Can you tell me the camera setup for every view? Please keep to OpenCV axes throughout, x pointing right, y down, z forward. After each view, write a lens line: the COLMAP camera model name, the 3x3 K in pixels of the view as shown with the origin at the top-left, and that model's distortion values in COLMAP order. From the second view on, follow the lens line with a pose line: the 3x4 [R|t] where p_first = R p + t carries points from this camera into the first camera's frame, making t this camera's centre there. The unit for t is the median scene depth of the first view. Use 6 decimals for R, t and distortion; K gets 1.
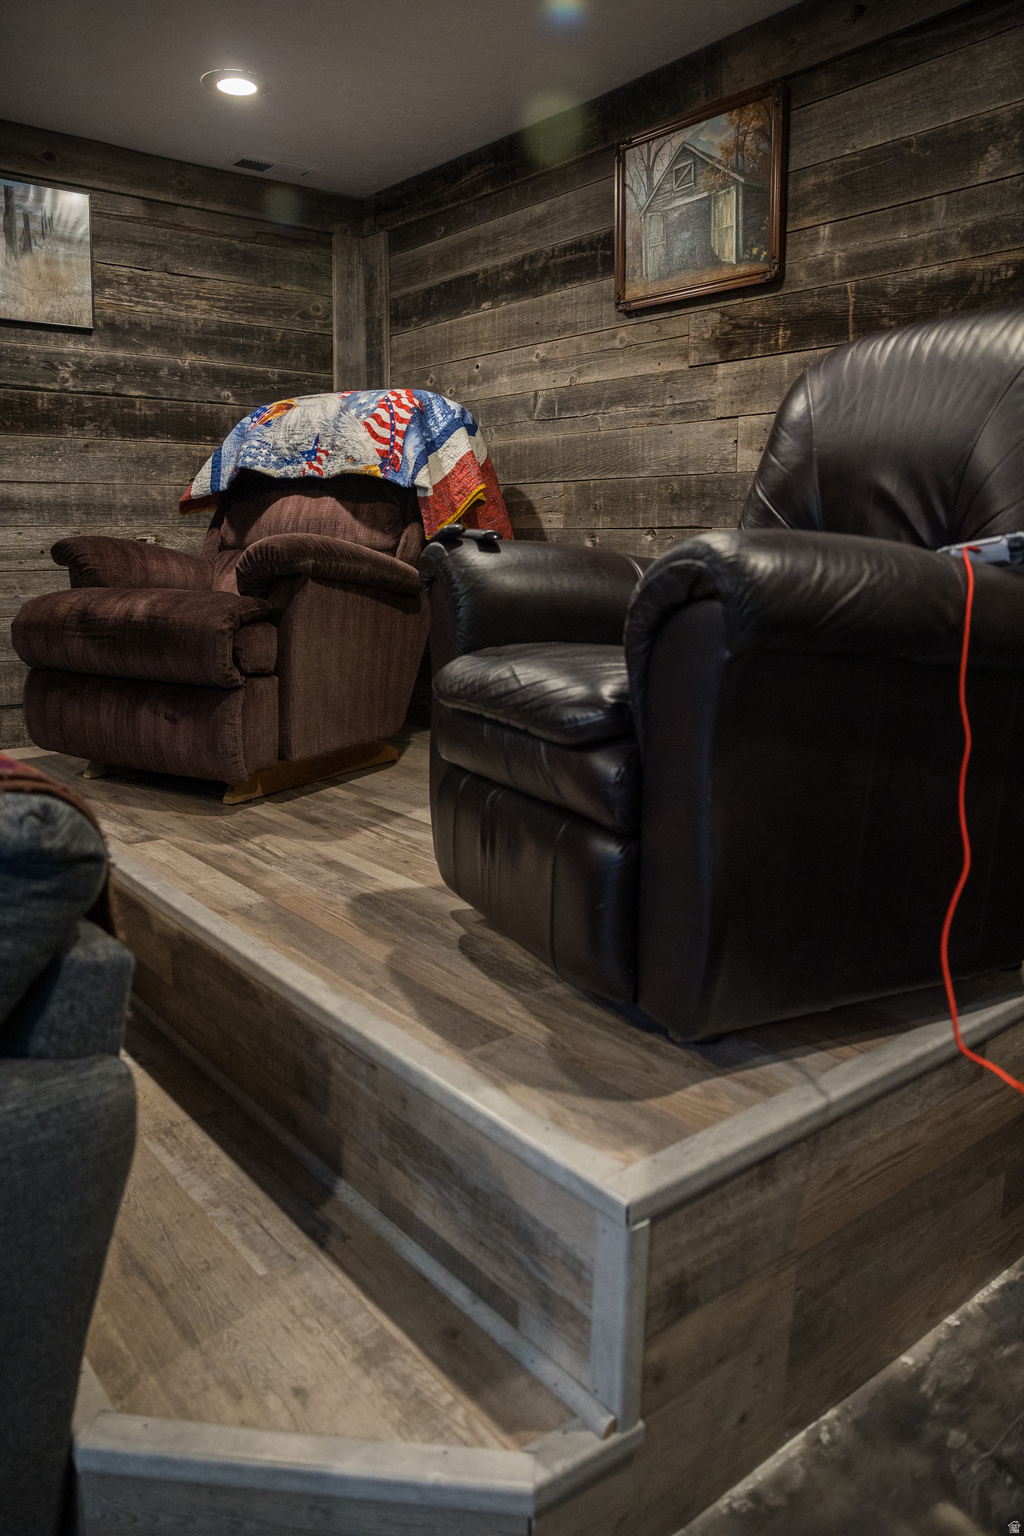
lens RADIAL K [[1091.3, 0, 509.6], [0, 1091.3, 821.9], [0, 0, 1]] dist [-0.119340, 0.072538]
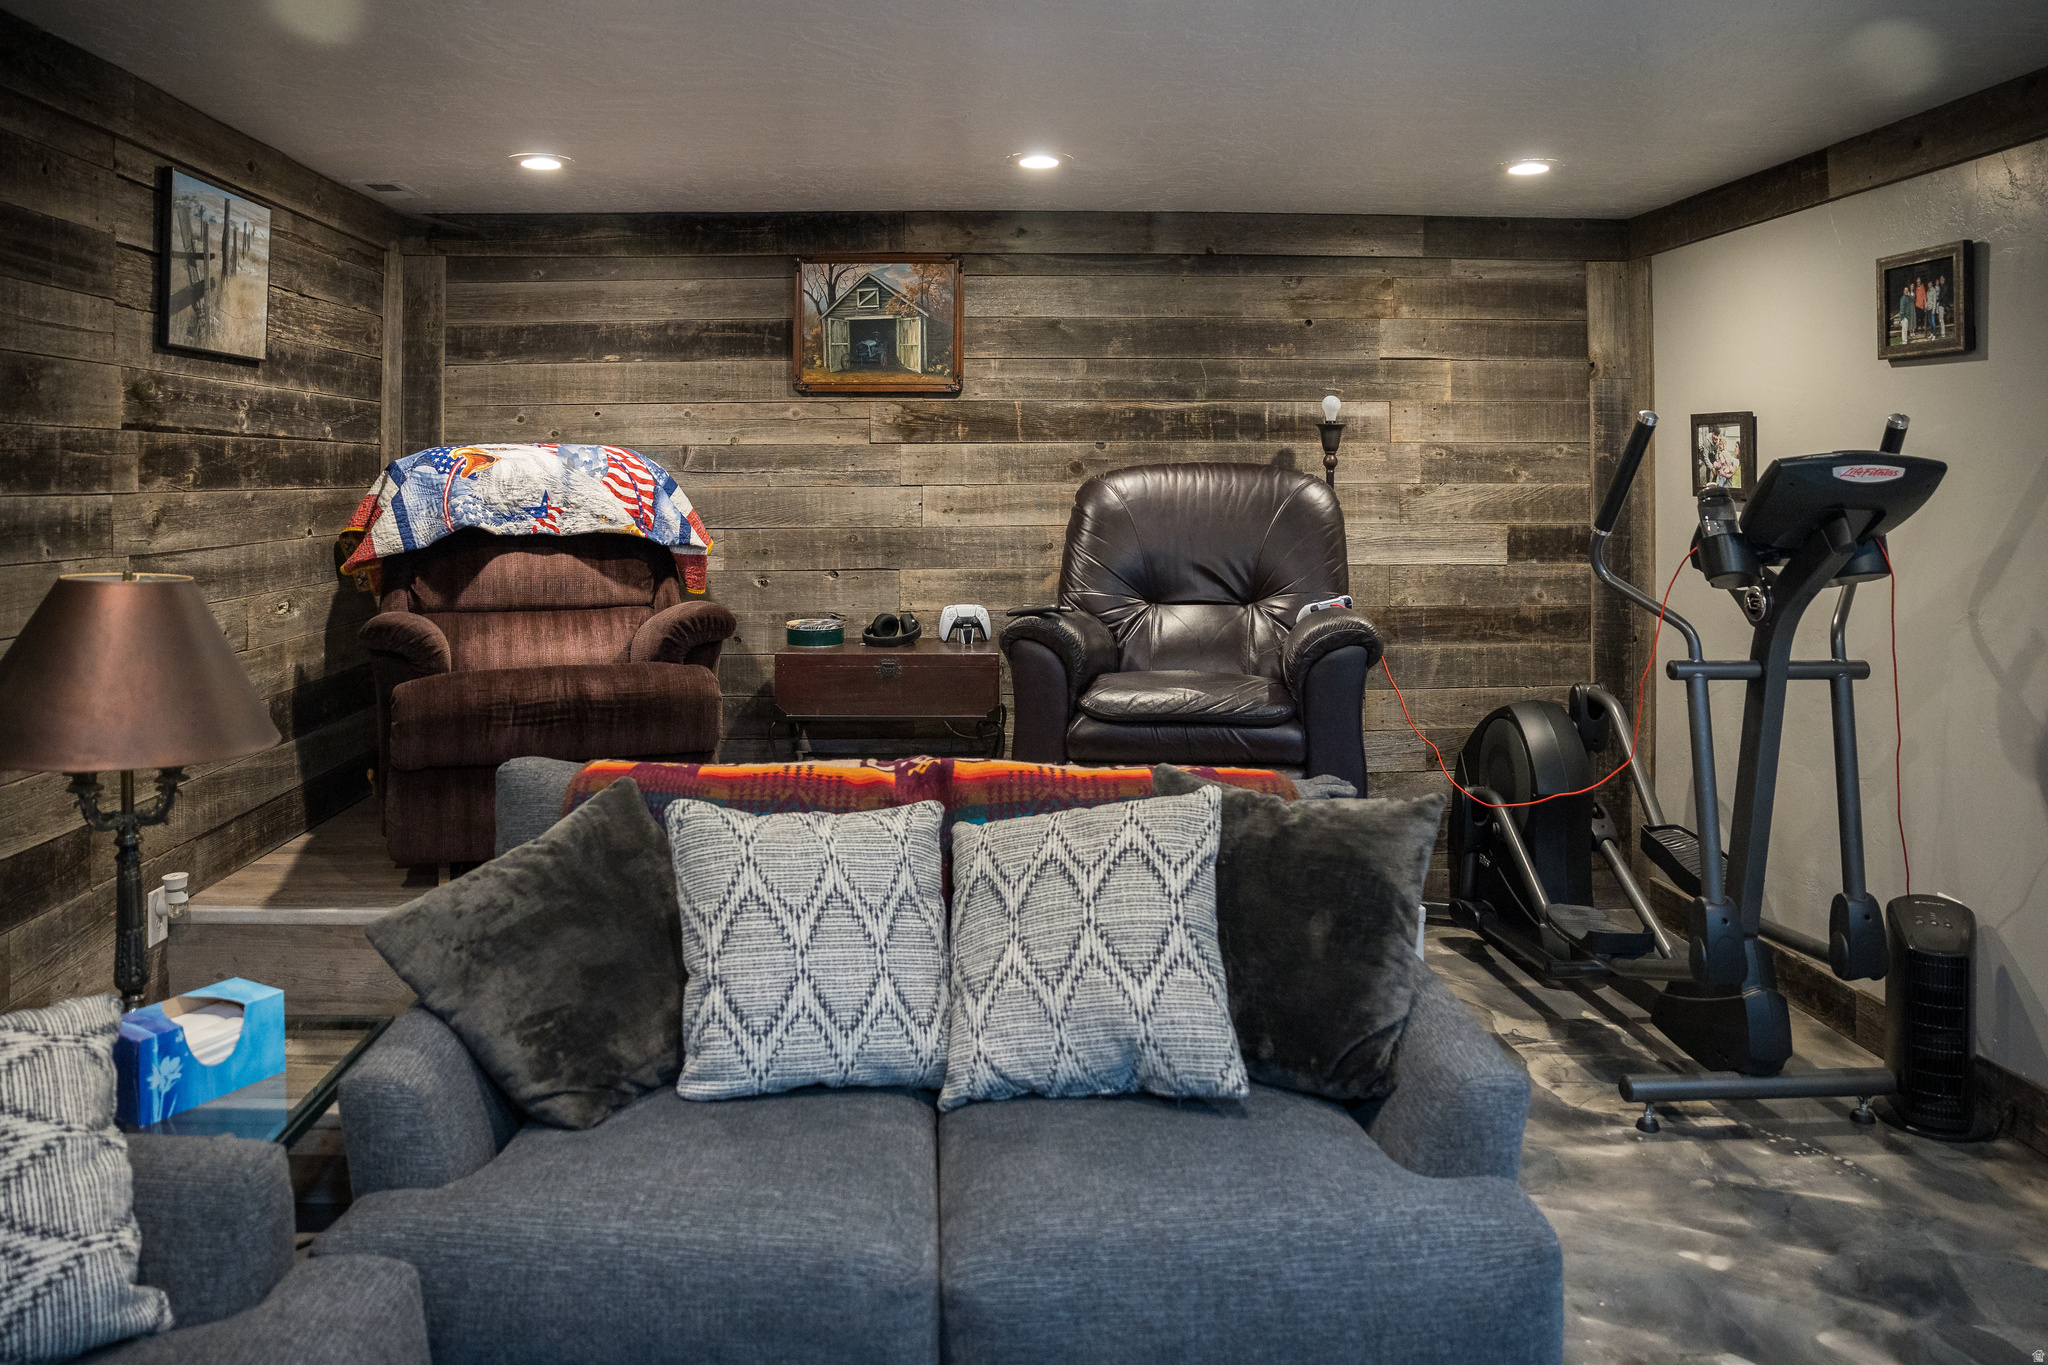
lens RADIAL K [[1455.1, 0, 1024.0], [0, 1455.1, 682.5], [0, 0, 1]] dist [-0.119340, 0.072538]
pose [[0.578357, -0.119354, 0.807006, -1.041307], [0.203583, 0.979057, -0.001103, -0.105487], [-0.789973, 0.164931, 0.590543, -0.087318]]
